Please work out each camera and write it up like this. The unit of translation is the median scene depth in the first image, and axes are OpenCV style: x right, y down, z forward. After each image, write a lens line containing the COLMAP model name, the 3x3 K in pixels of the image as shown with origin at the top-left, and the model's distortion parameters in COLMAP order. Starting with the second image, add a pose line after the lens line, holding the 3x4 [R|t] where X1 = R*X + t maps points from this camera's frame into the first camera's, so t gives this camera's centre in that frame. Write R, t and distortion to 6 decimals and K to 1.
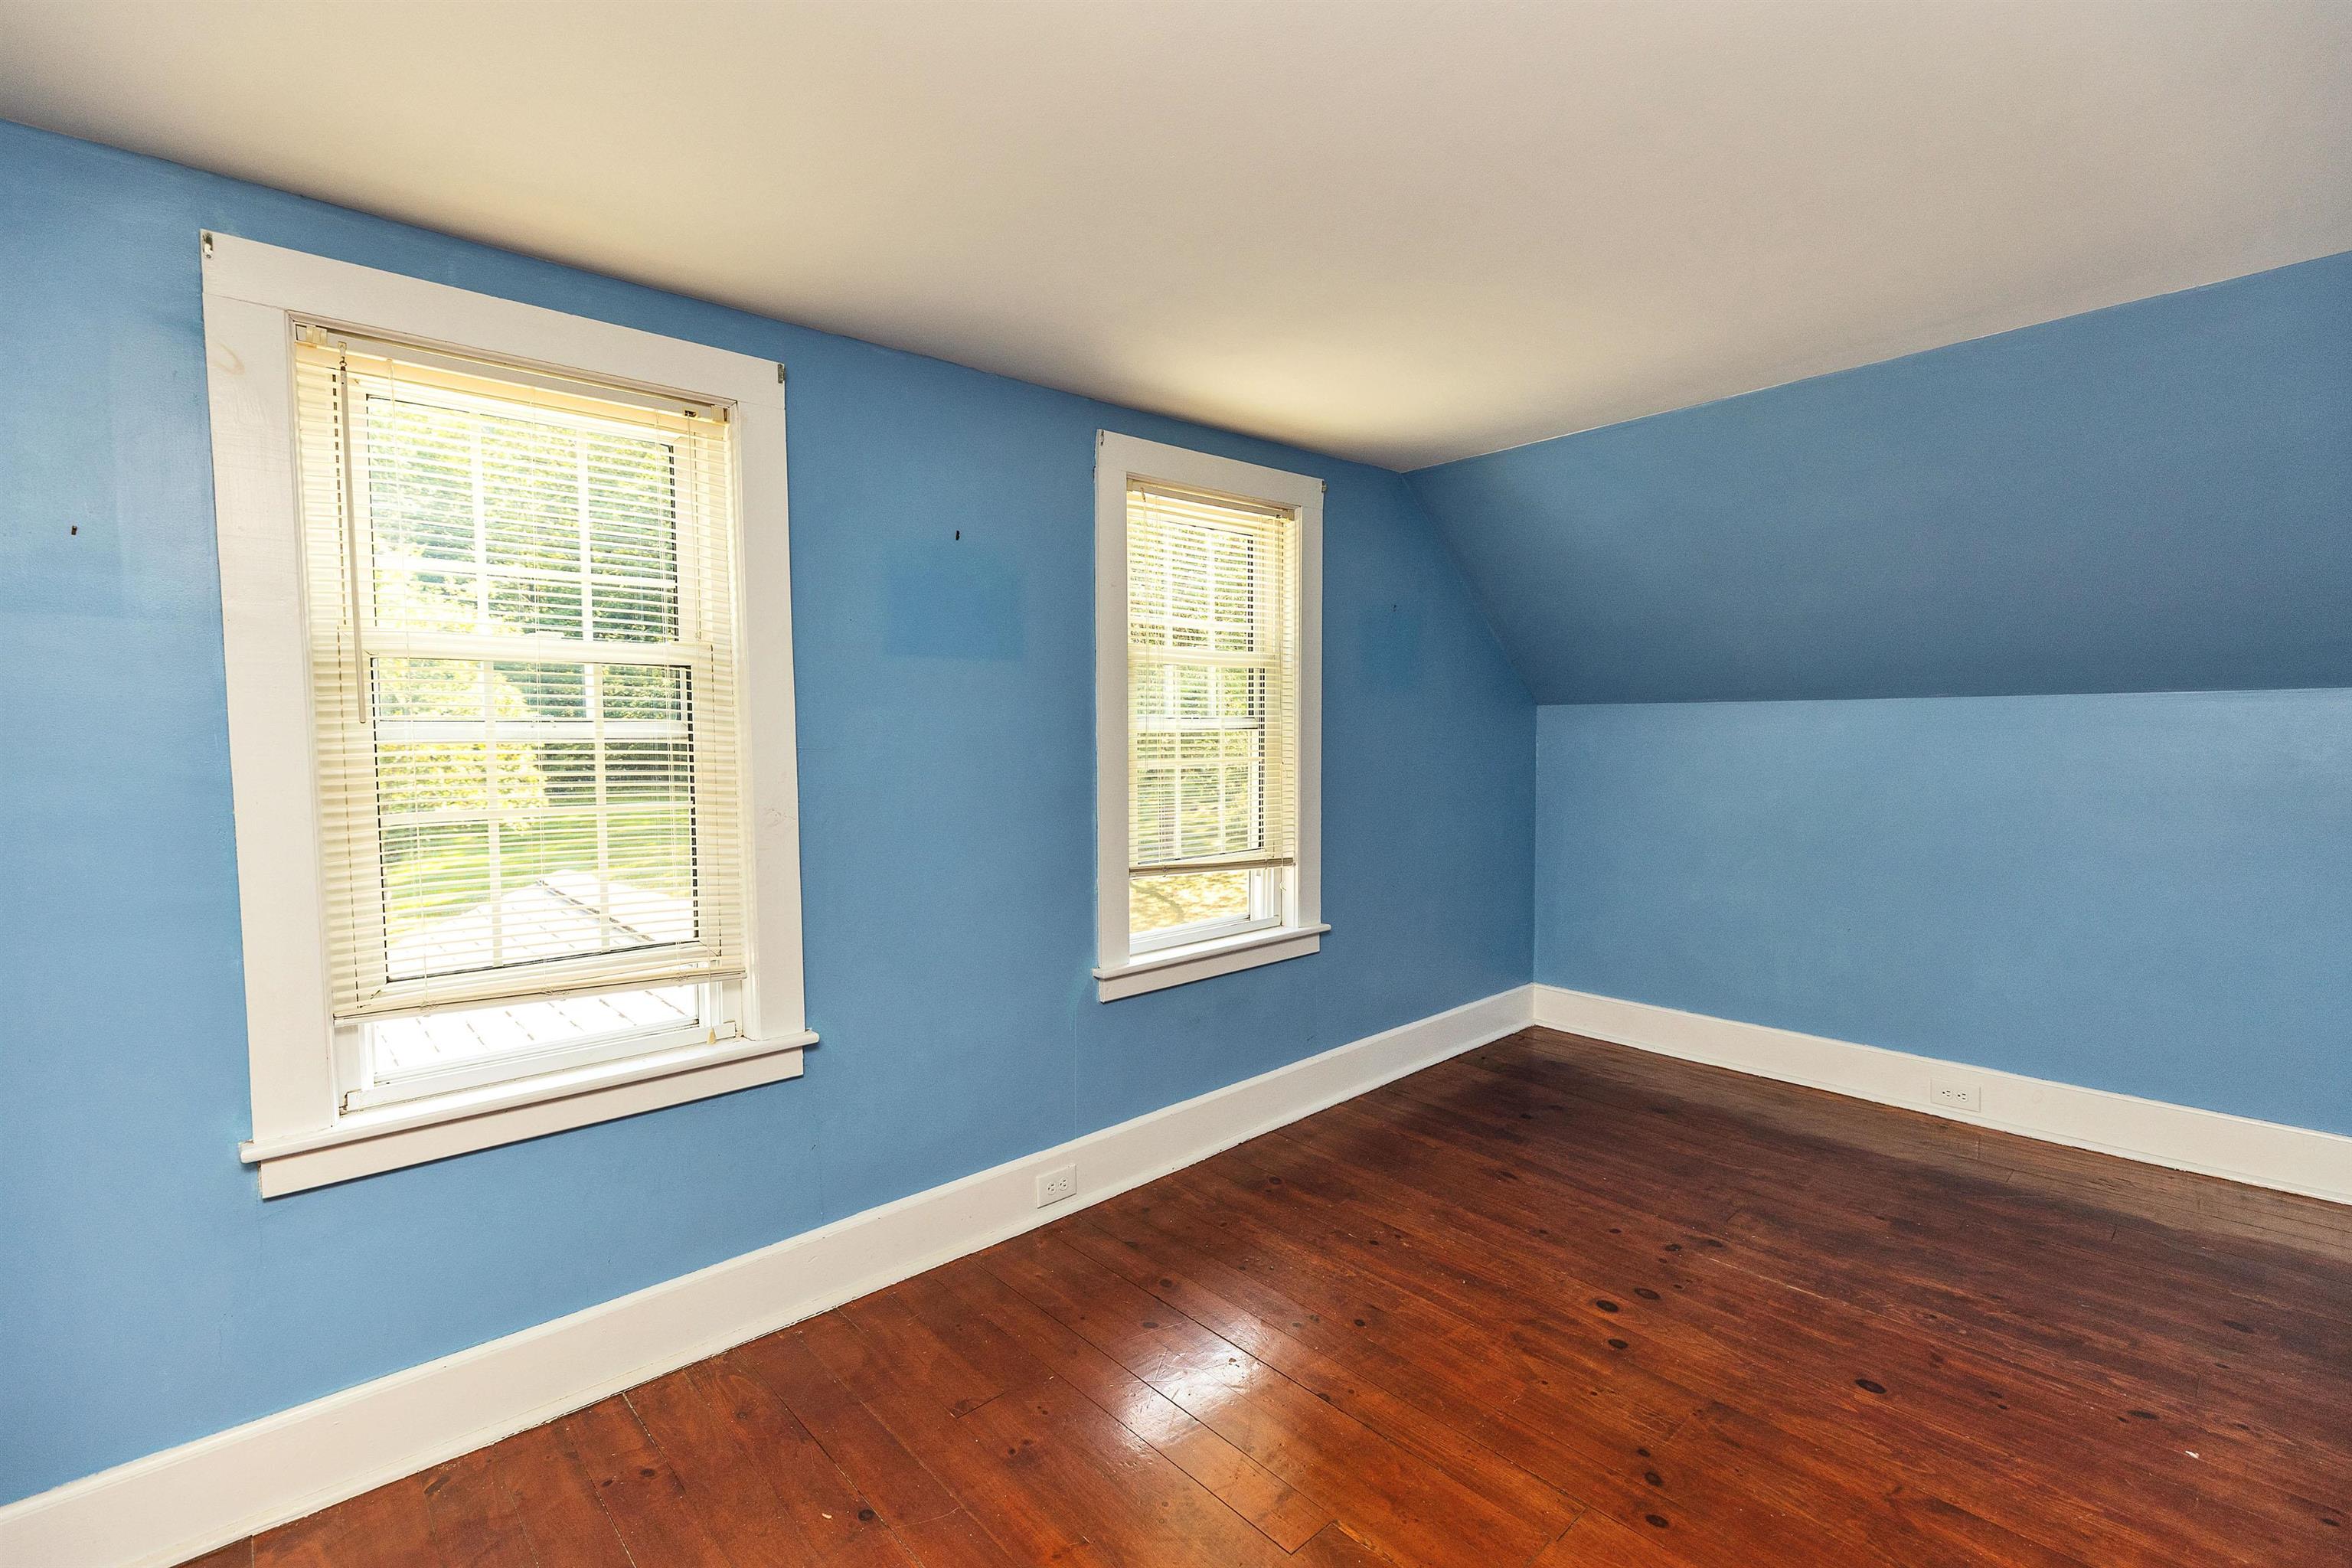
lens RADIAL K [[1032.0, 0, 1185.7], [0, 1032.0, 786.3], [0, 0, 1]] dist [0.001113, 0.000268]
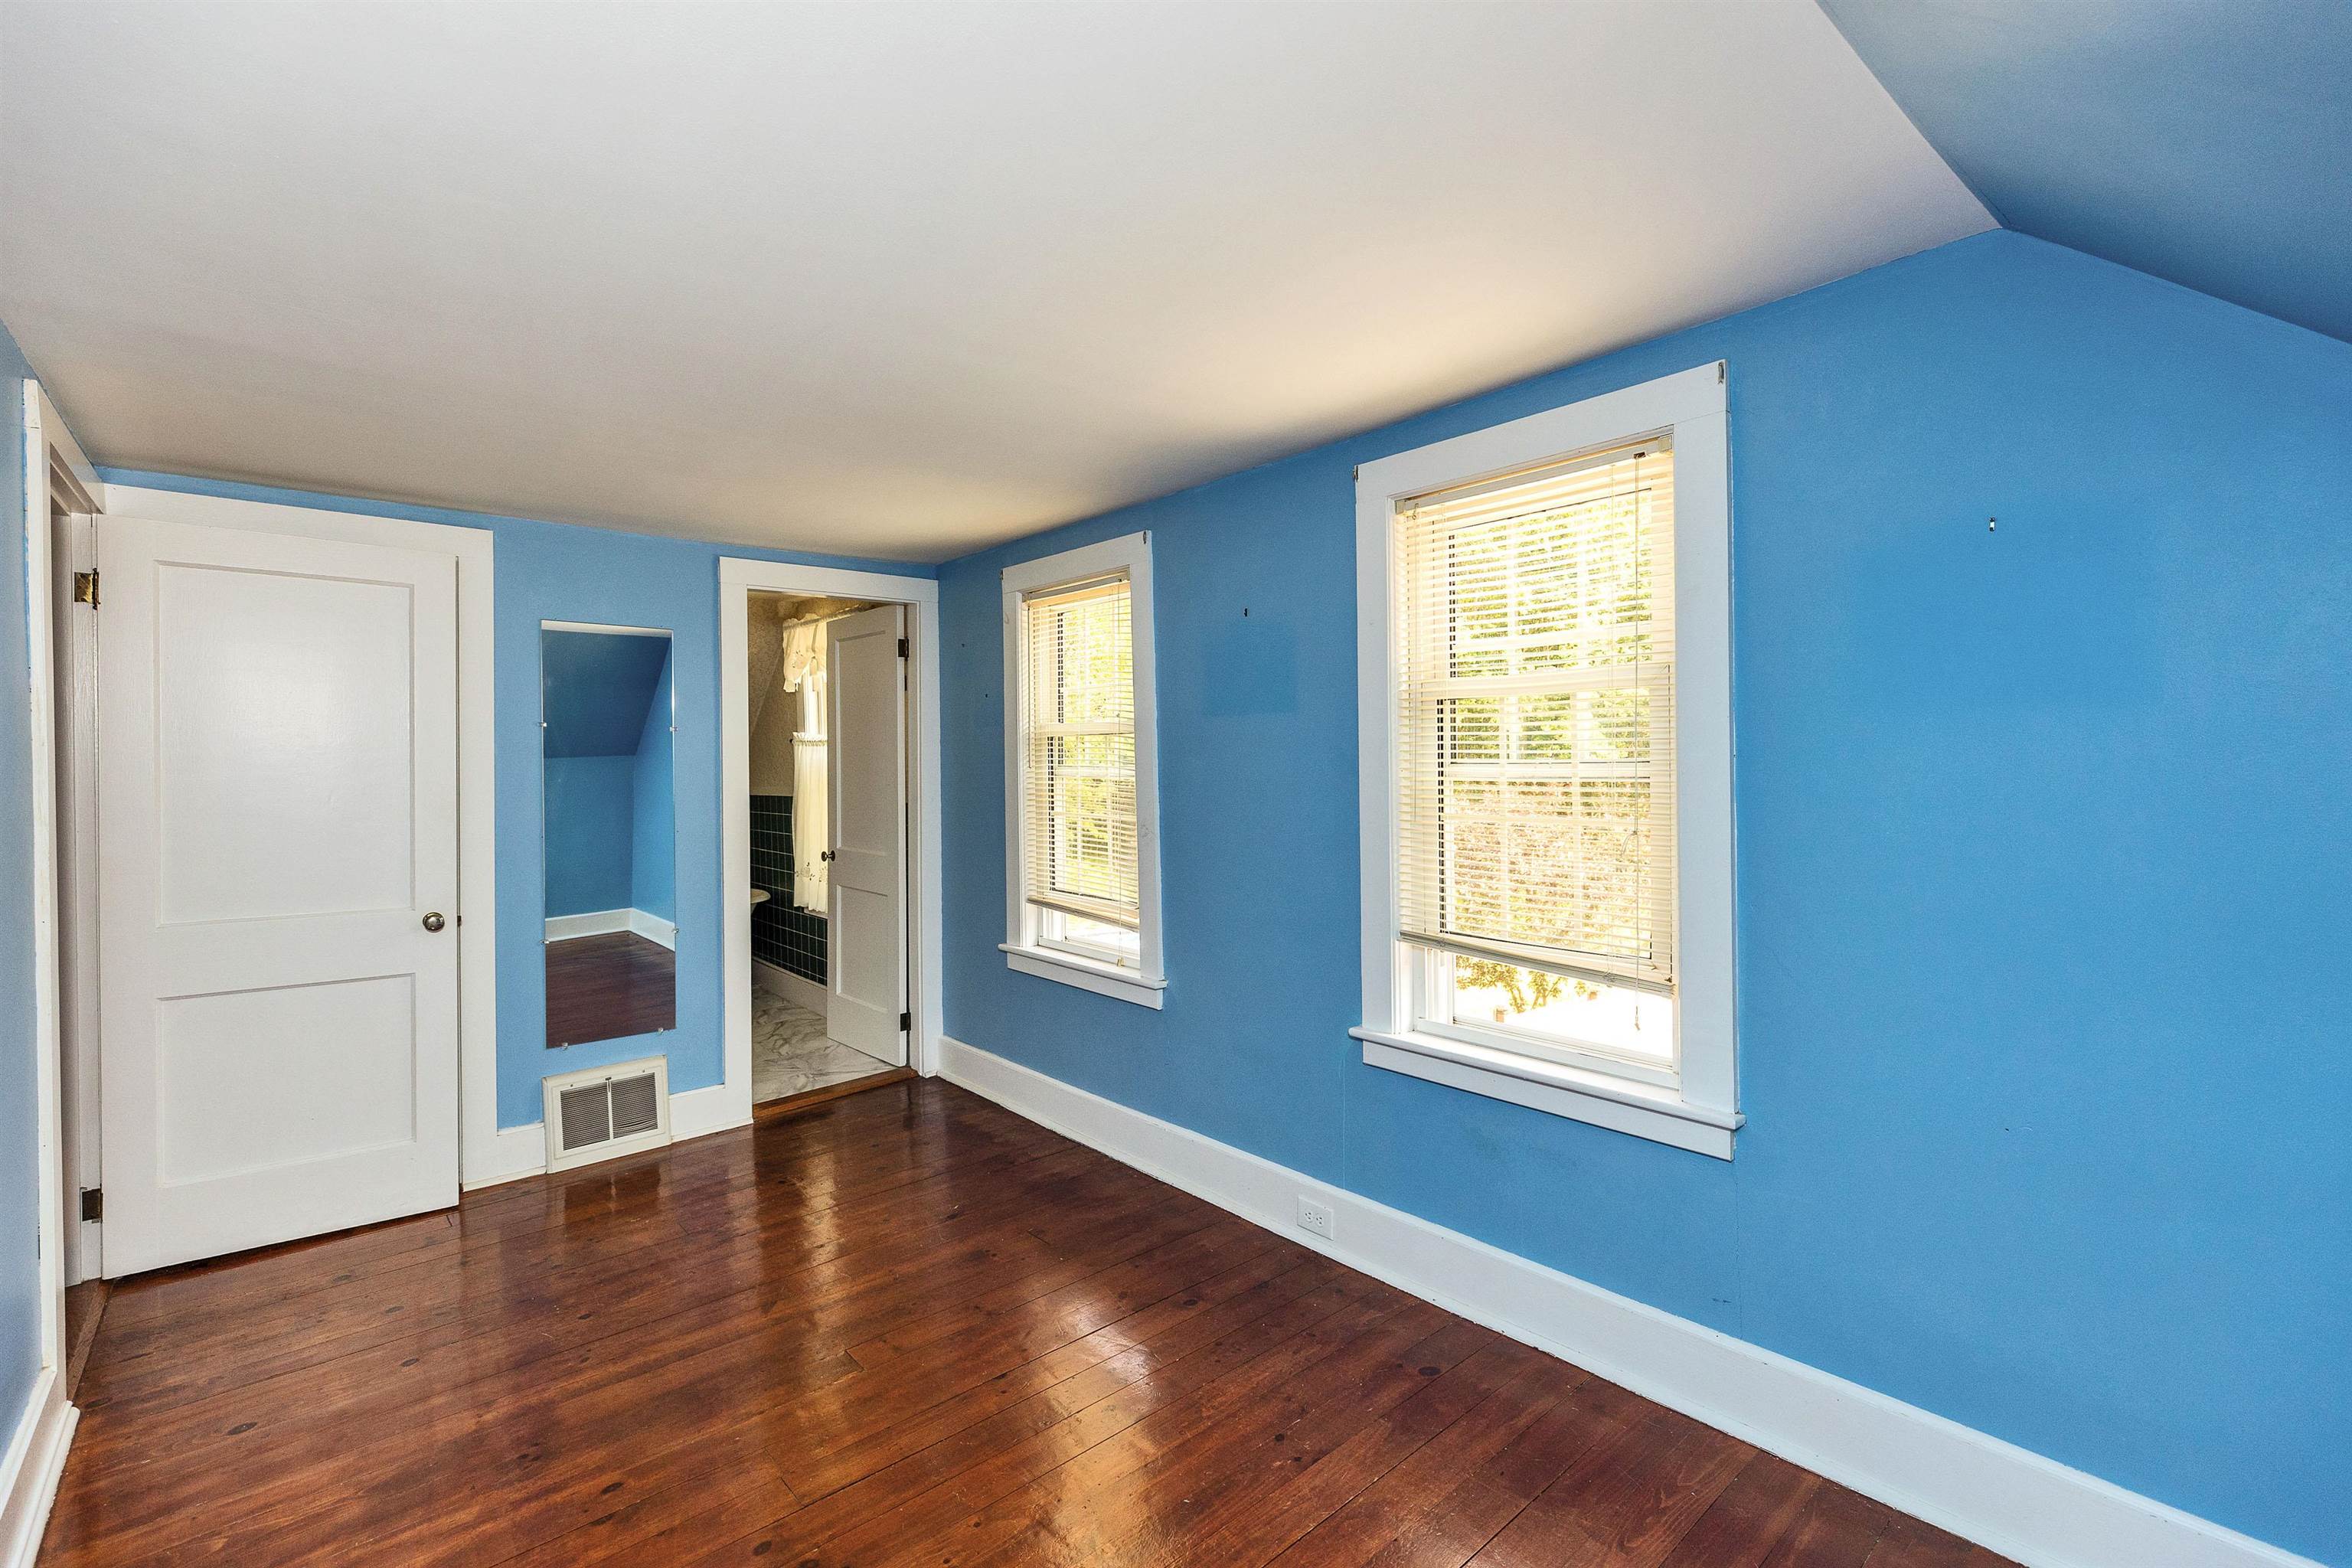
lens RADIAL K [[1082.7, 0, 1176.0], [0, 1082.7, 784.0], [0, 0, 1]] dist [0.029033, 0.000118]
pose [[-0.050644, 0.027866, -0.998328, 0.919363], [-0.036275, 0.998900, 0.029722, -0.069354], [0.998058, 0.037719, -0.049577, 0.866152]]
